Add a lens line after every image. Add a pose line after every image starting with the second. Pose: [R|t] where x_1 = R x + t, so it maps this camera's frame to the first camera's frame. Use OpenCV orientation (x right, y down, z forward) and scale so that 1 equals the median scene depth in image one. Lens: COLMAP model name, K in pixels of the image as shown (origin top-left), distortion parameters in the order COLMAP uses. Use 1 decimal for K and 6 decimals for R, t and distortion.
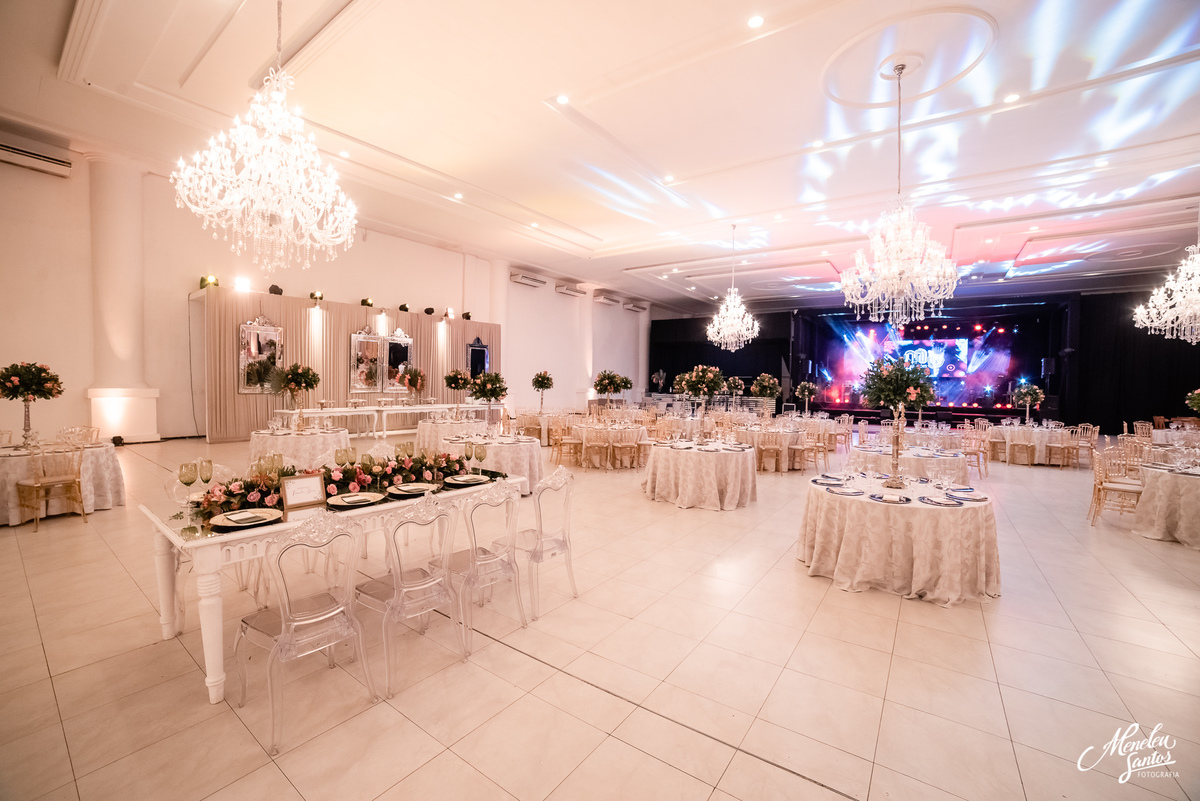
lens RADIAL K [[486.7, 0, 600.0], [0, 486.7, 400.5], [0, 0, 1]] dist [-0.013123, 0.000105]
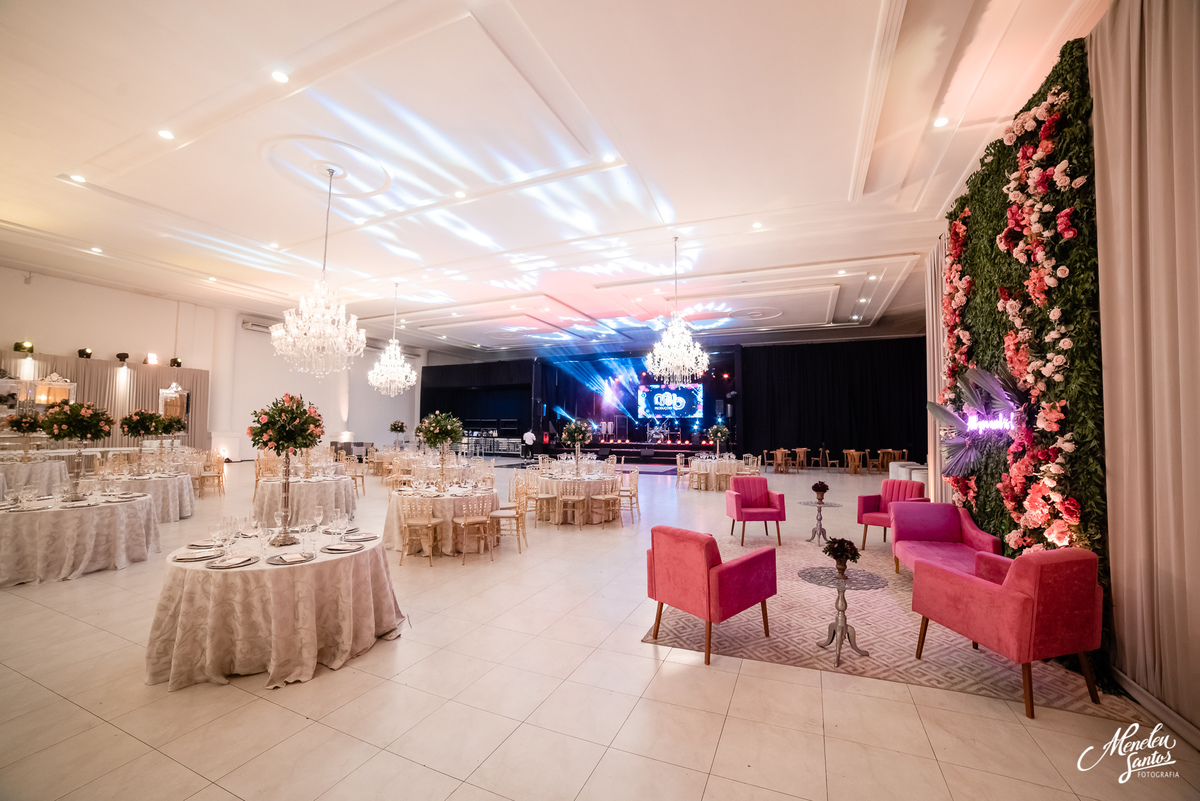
lens RADIAL K [[500.1, 0, 600.0], [0, 500.1, 437.4], [0, 0, 1]] dist [0.002980, 0.000442]
pose [[0.992550, -0.013432, 0.121094, 0.533186], [0.015568, 0.999739, -0.016716, 0.017414], [-0.120838, 0.018477, 0.992500, -0.169324]]
